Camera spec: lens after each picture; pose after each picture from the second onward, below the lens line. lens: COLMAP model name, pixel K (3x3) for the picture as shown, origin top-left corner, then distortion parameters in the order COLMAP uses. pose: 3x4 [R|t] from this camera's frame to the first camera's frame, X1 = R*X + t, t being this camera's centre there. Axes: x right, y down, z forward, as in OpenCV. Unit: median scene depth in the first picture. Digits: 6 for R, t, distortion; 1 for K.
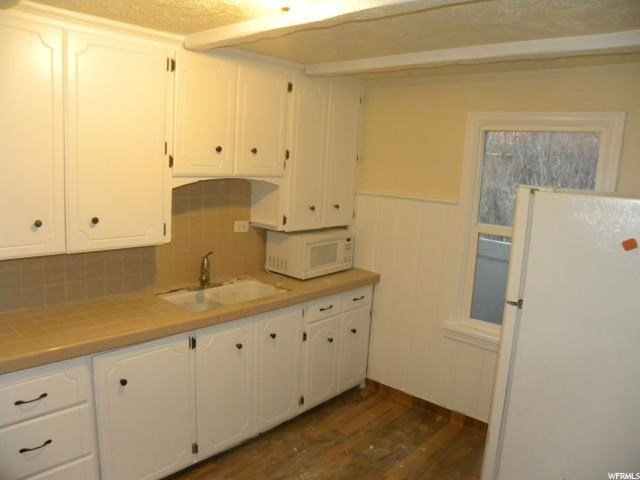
lens RADIAL K [[491.3, 0, 320.0], [0, 491.3, 240.0], [0, 0, 1]] dist [-0.137692, 0.071923]
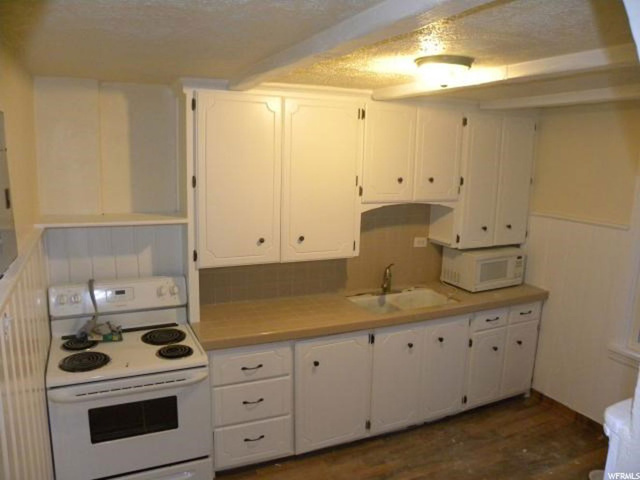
lens RADIAL K [[491.3, 0, 320.0], [0, 491.3, 240.0], [0, 0, 1]] dist [-0.137692, 0.071923]
pose [[0.921570, 0.039009, -0.386248, 0.070774], [-0.038272, 0.999221, 0.009602, -0.037768], [0.386321, 0.005933, 0.922345, -0.163498]]
